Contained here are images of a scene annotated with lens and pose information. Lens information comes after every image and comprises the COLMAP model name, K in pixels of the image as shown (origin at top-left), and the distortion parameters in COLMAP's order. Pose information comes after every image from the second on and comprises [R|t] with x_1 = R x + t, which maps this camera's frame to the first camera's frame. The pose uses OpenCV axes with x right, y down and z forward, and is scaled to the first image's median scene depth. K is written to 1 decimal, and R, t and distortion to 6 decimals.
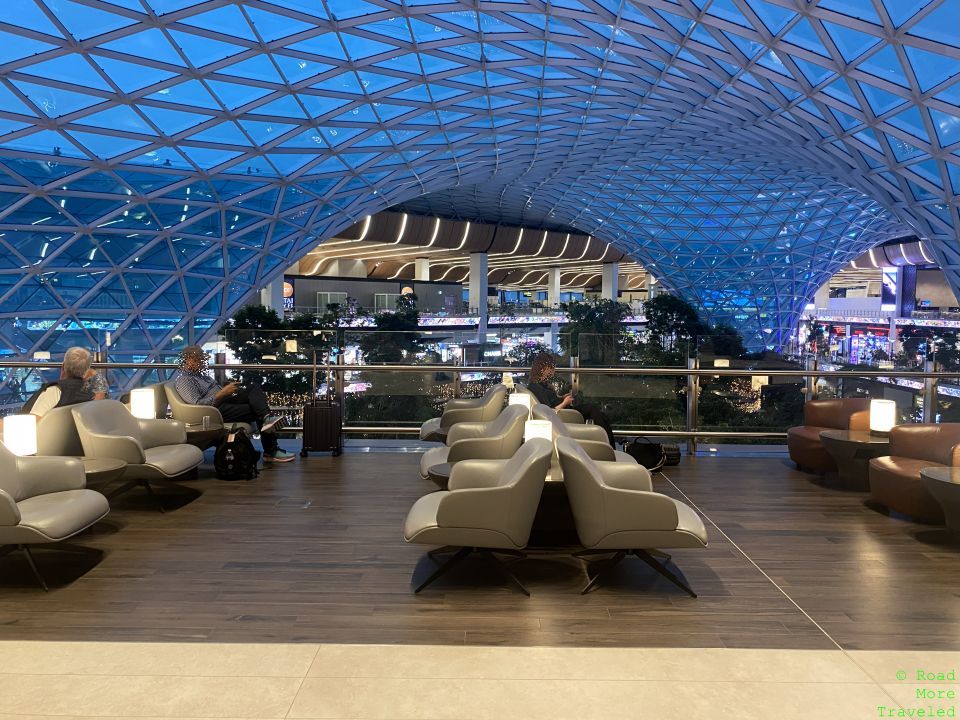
lens RADIAL K [[730.2, 0, 480.0], [0, 730.2, 360.0], [0, 0, 1]] dist [0.009920, -0.010465]
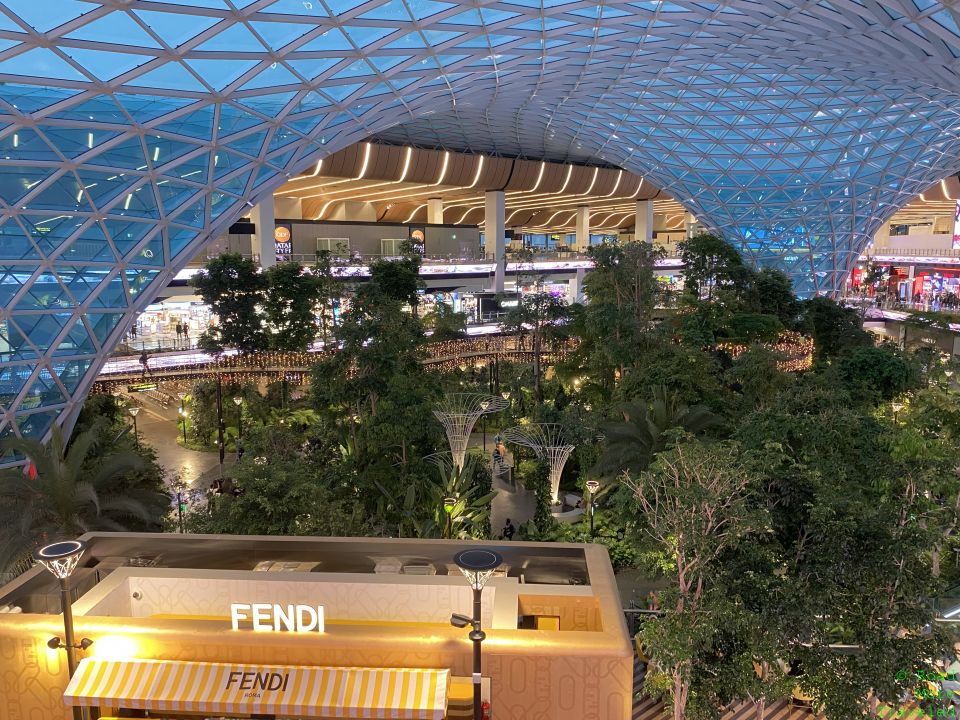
lens RADIAL K [[717.5, 0, 480.1], [0, 717.5, 372.1], [0, 0, 1]] dist [0.009425, -0.003027]
pose [[0.998189, -0.004766, -0.059965, 0.031346], [0.010317, 0.995650, 0.092602, -0.006515], [0.059263, -0.093053, 0.993896, 0.095827]]
